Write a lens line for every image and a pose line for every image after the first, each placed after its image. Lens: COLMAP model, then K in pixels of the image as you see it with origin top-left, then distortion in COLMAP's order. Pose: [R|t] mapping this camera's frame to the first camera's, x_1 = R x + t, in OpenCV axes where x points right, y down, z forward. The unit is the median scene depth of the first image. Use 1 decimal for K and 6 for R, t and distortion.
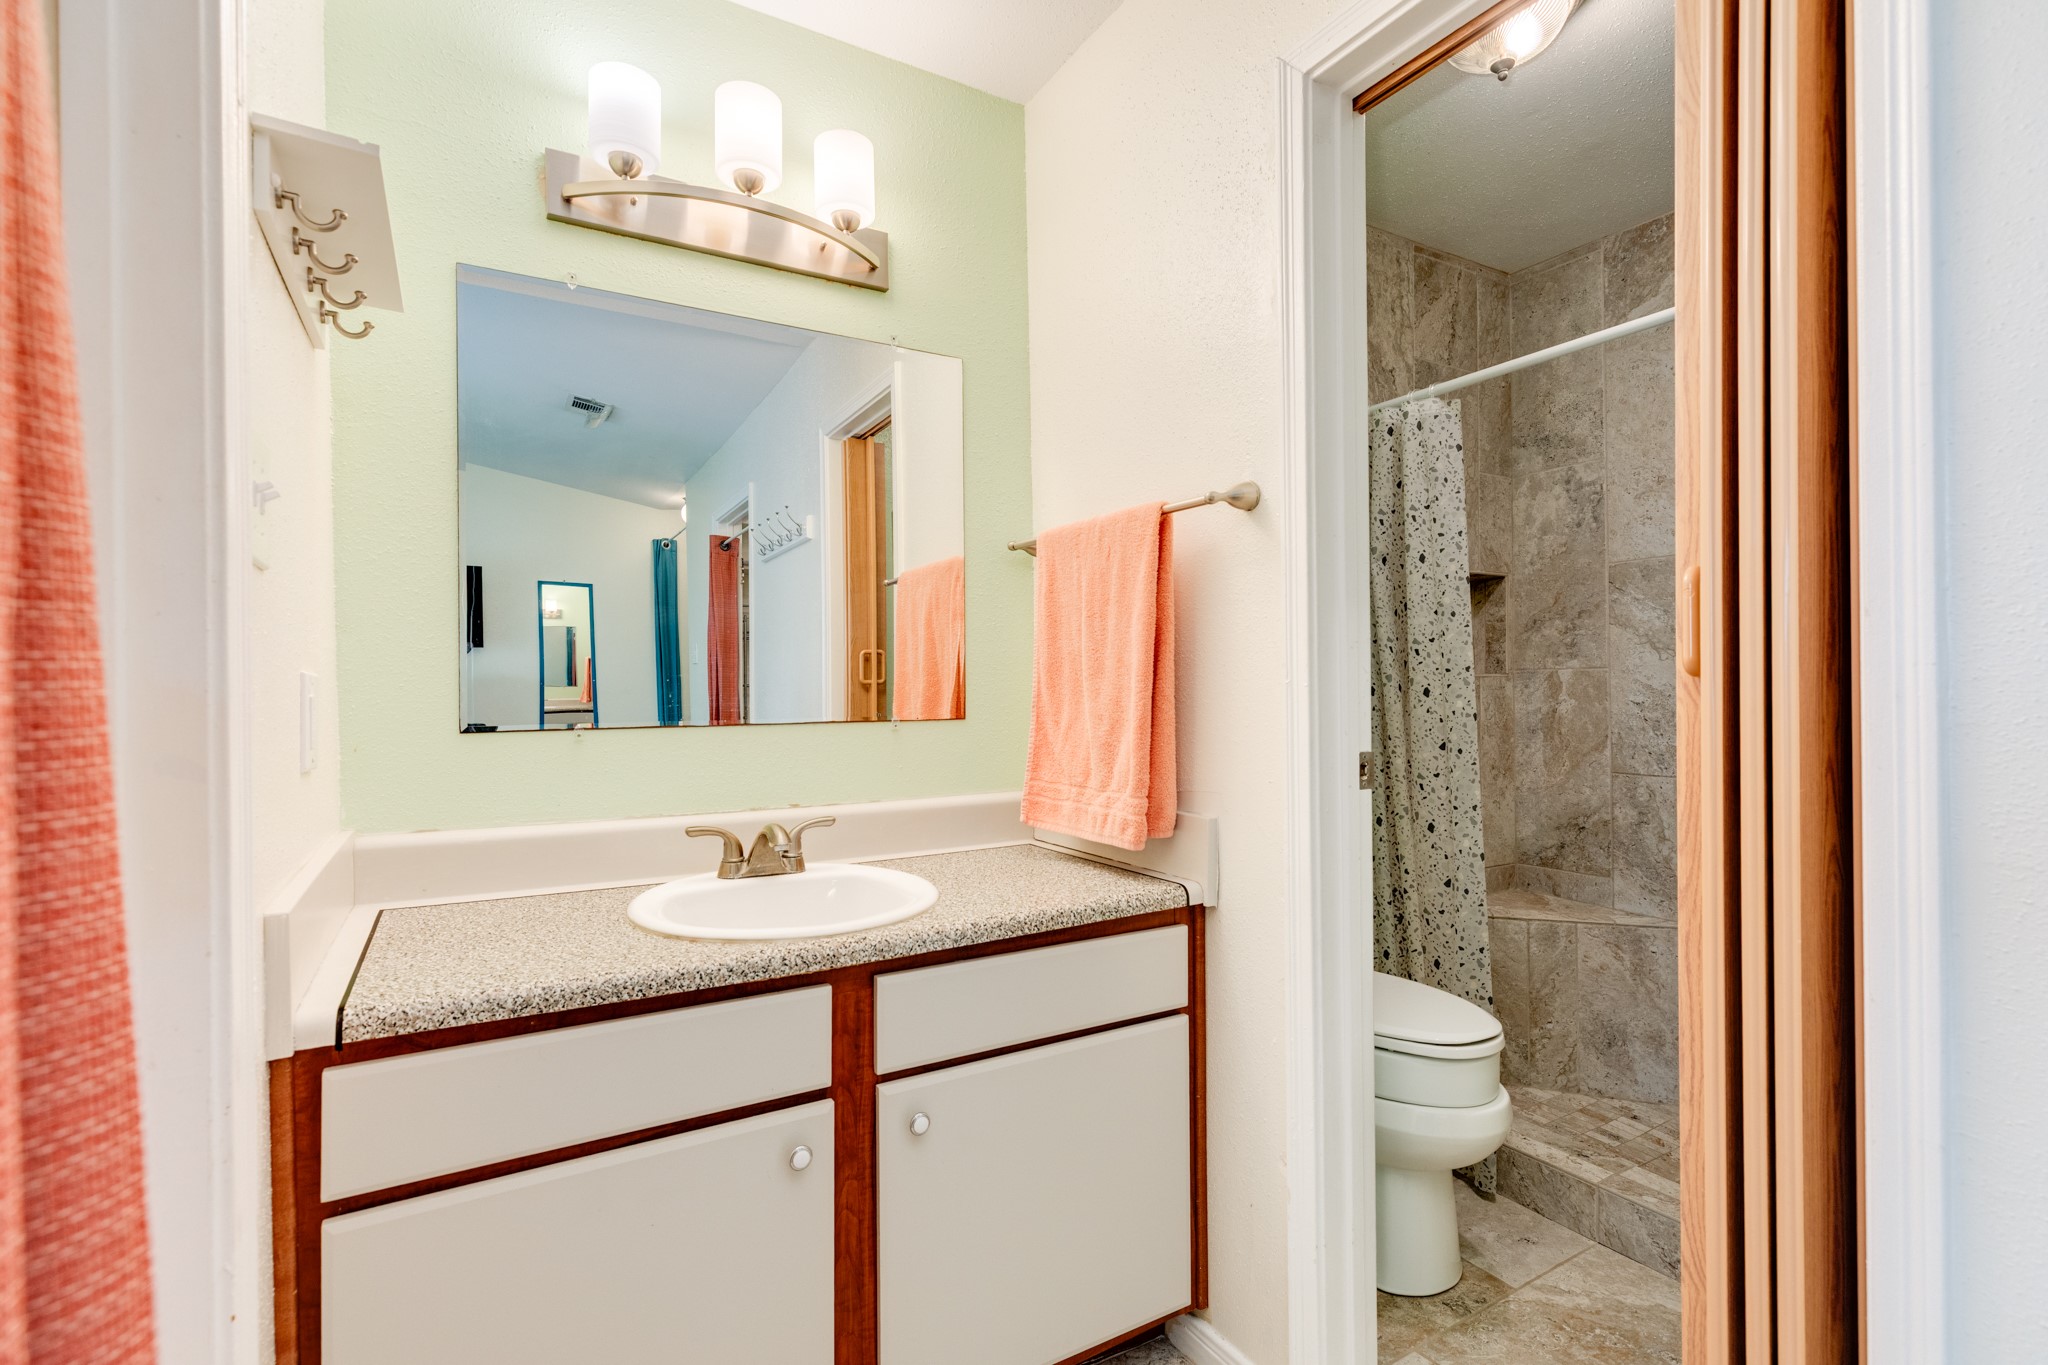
lens RADIAL K [[935.6, 0, 1015.4], [0, 935.6, 684.7], [0, 0, 1]] dist [0.004057, -0.000053]
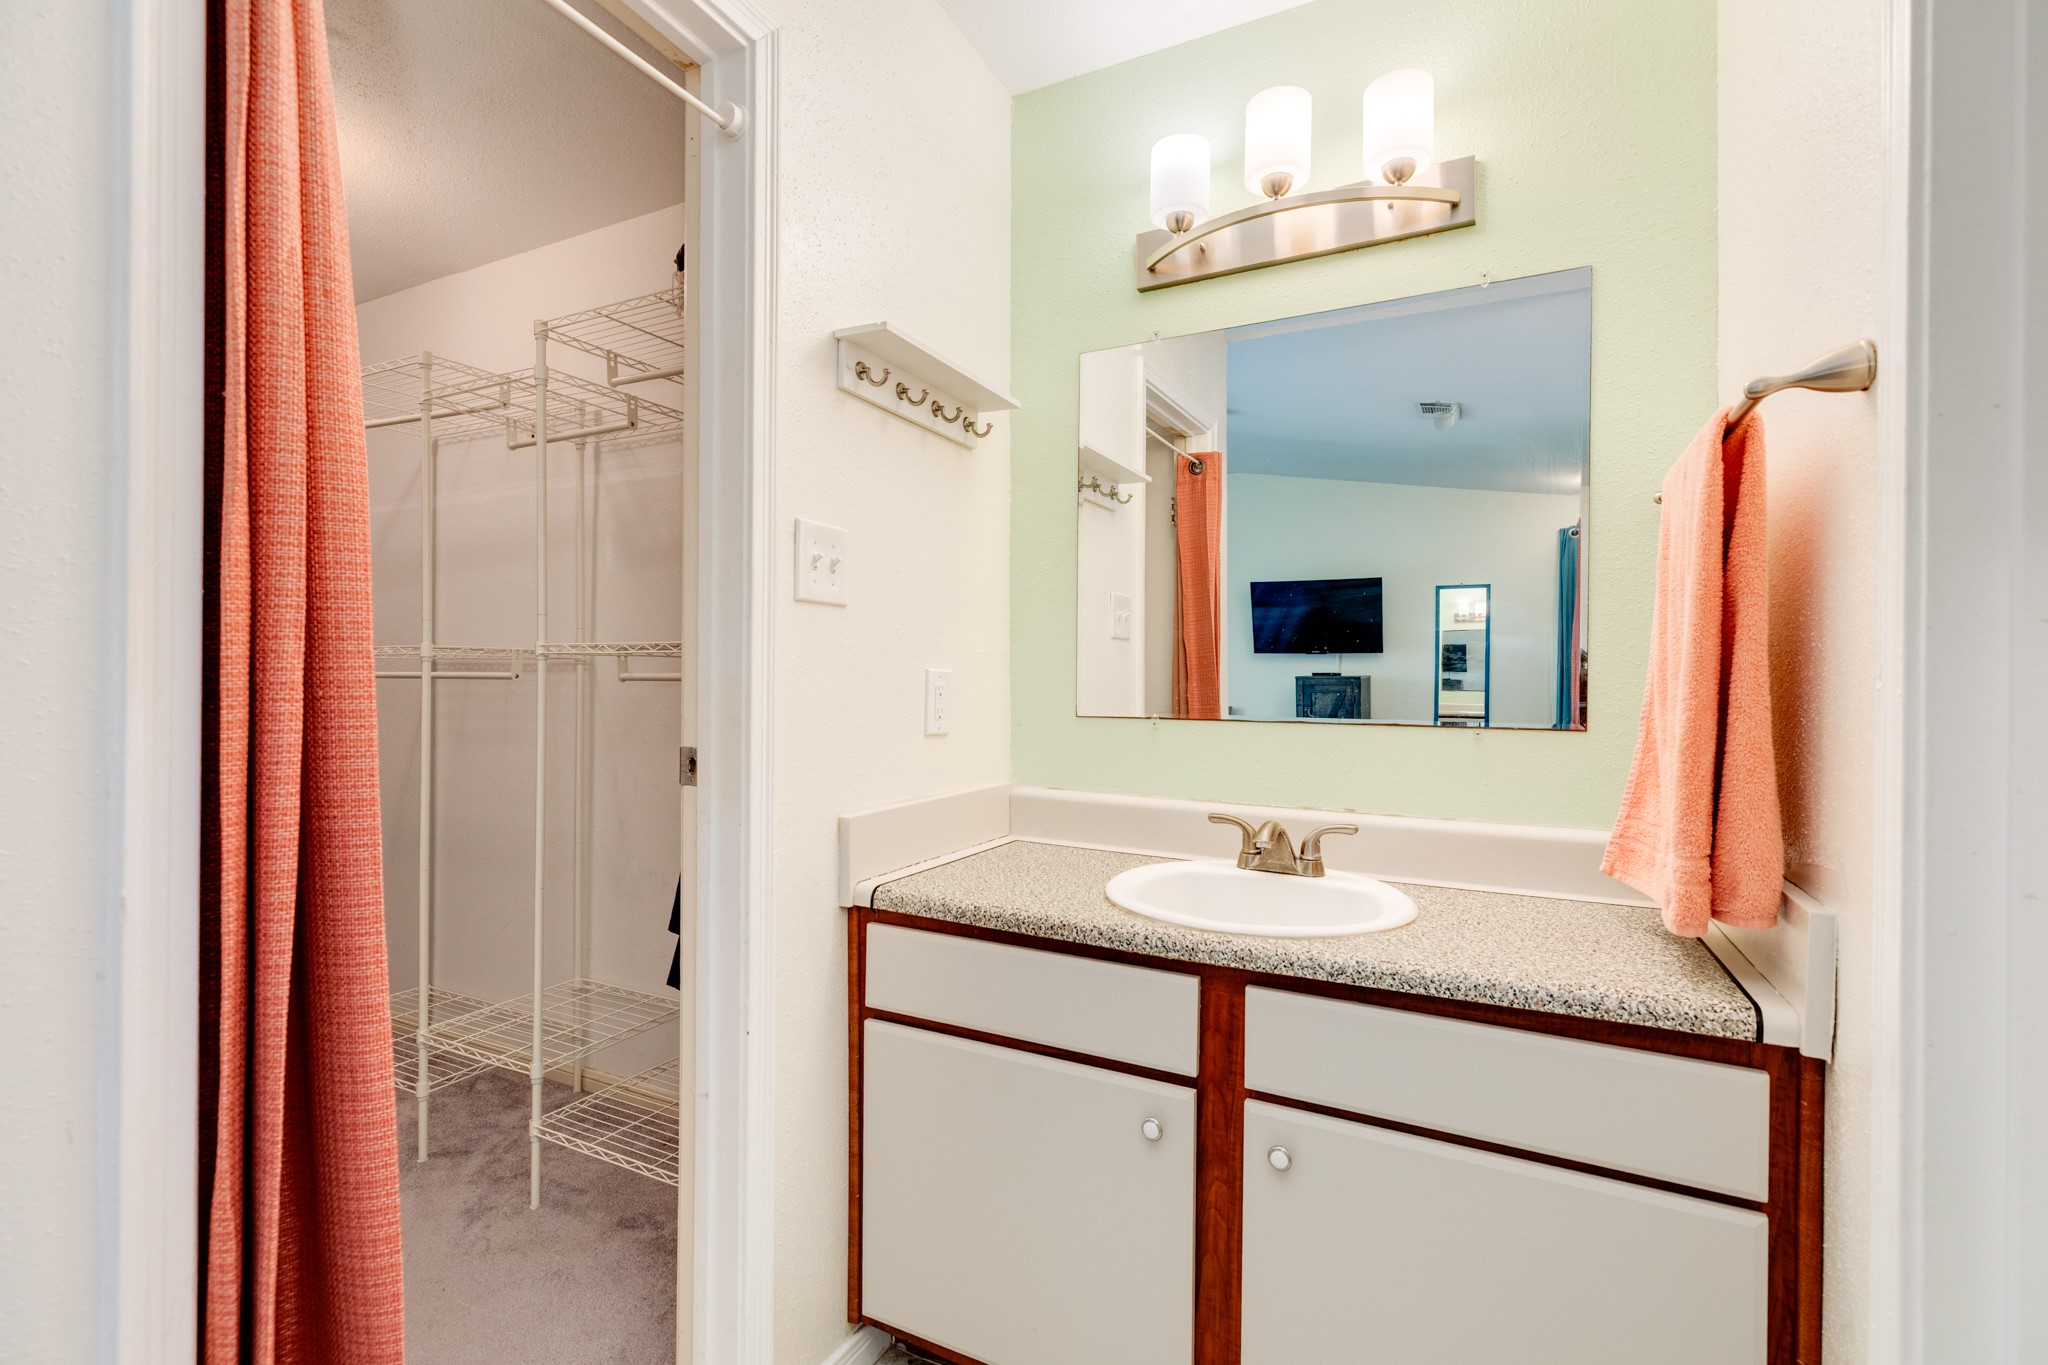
lens RADIAL K [[927.1, 0, 1028.1], [0, 927.1, 686.3], [0, 0, 1]] dist [0.006142, 0.000192]
pose [[0.532389, 0.017694, -0.846315, 0.283133], [-0.015059, 0.999821, 0.011430, -0.002038], [0.846366, 0.006659, 0.532560, 0.158391]]
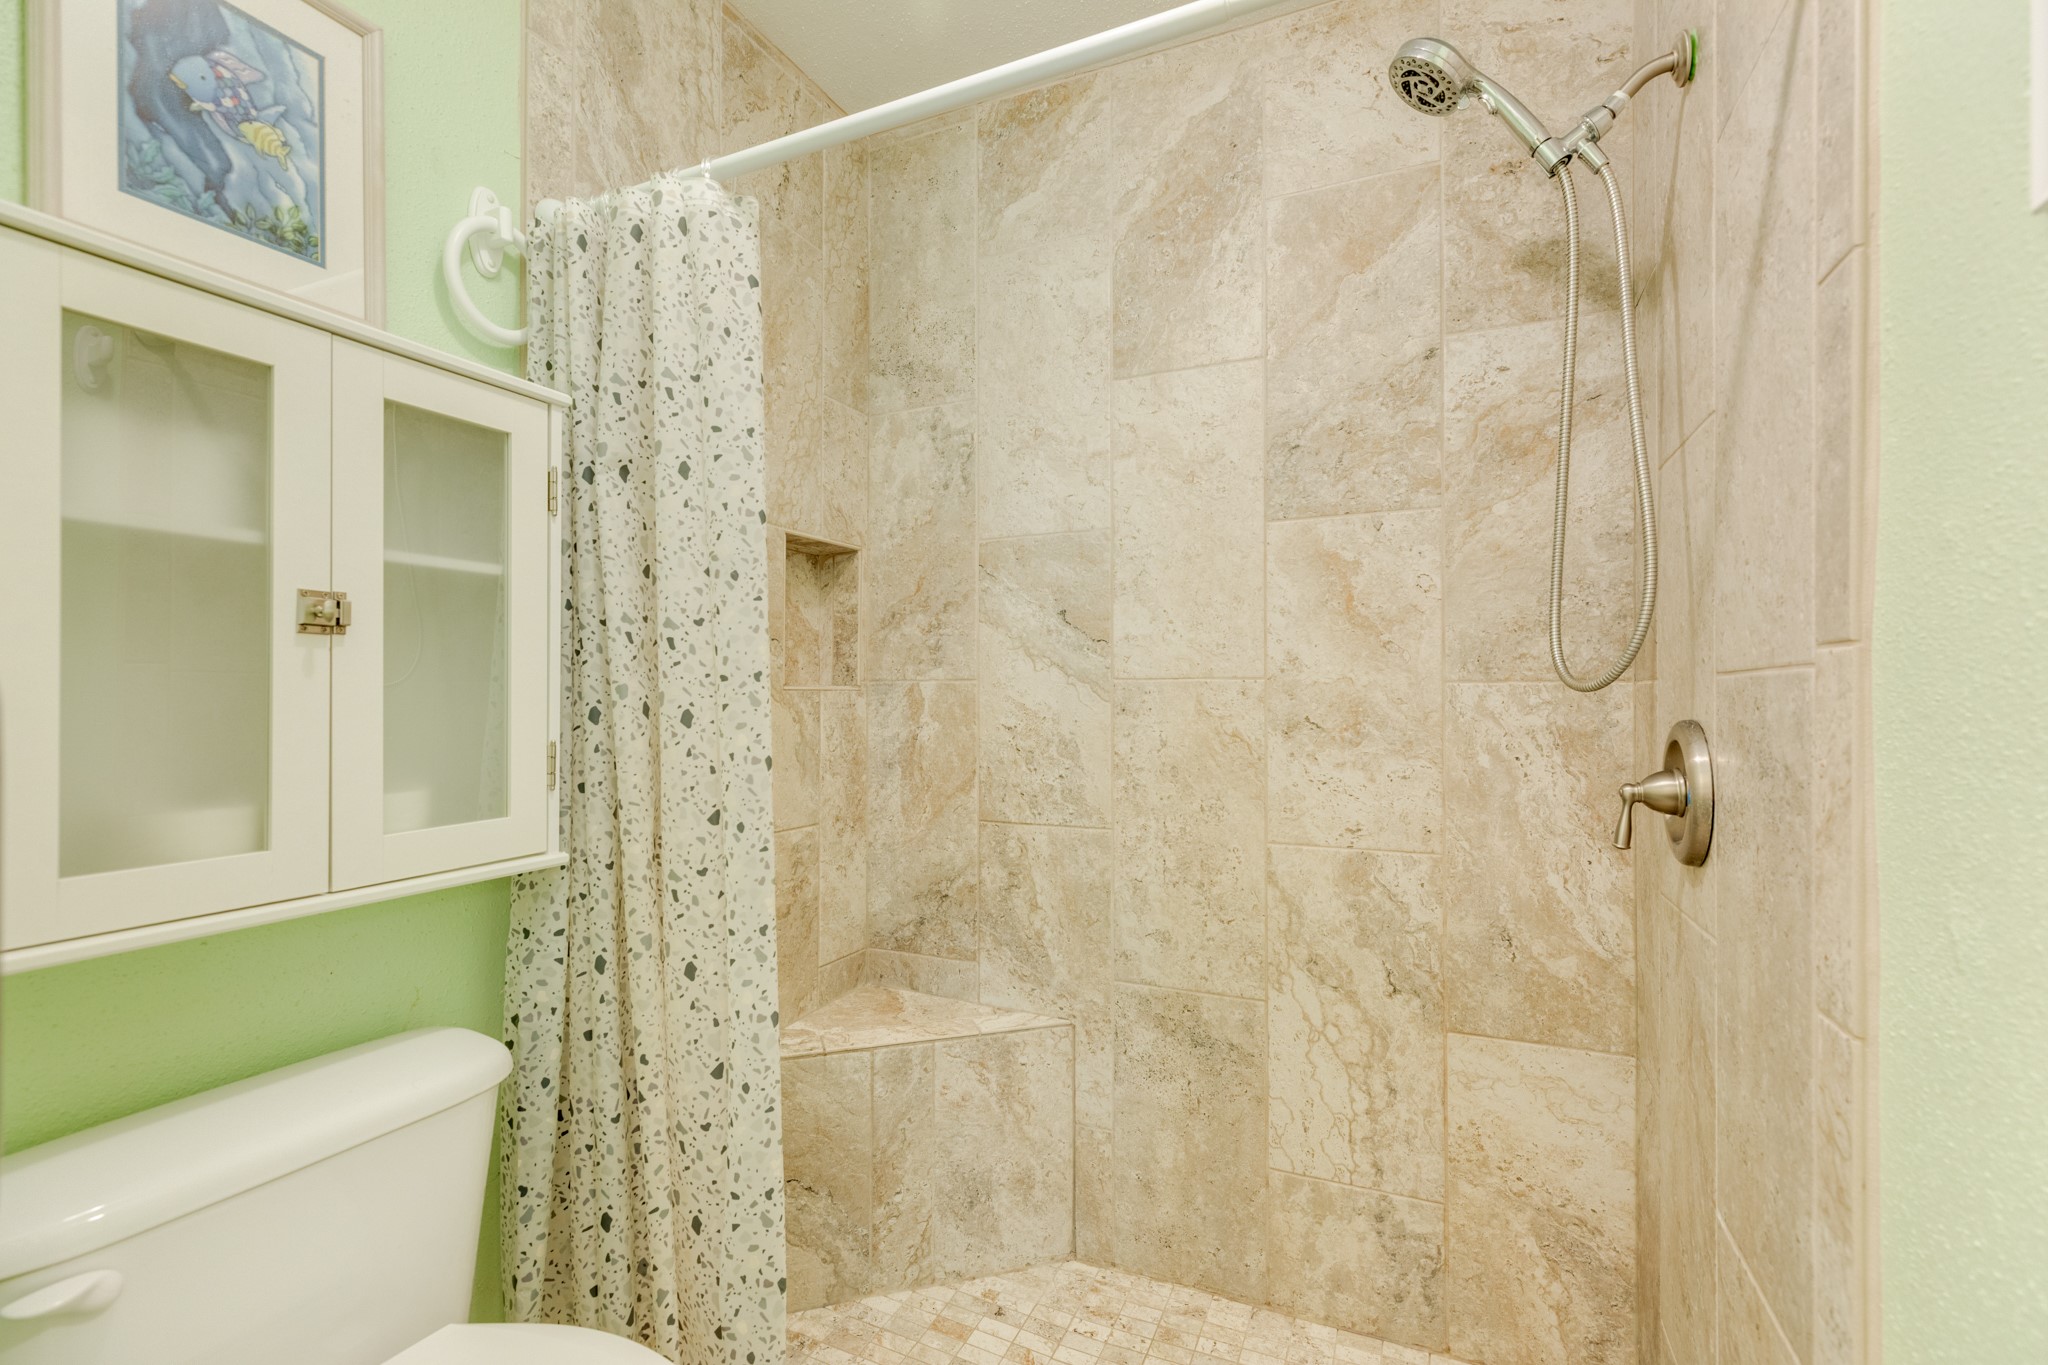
lens RADIAL K [[935.6, 0, 1015.4], [0, 935.6, 684.7], [0, 0, 1]] dist [0.004057, -0.000053]
pose [[0.826356, 0.016591, 0.562904, 0.266253], [-0.011495, 0.999855, -0.012595, -0.006087], [-0.563031, 0.003938, 0.826427, 0.409759]]
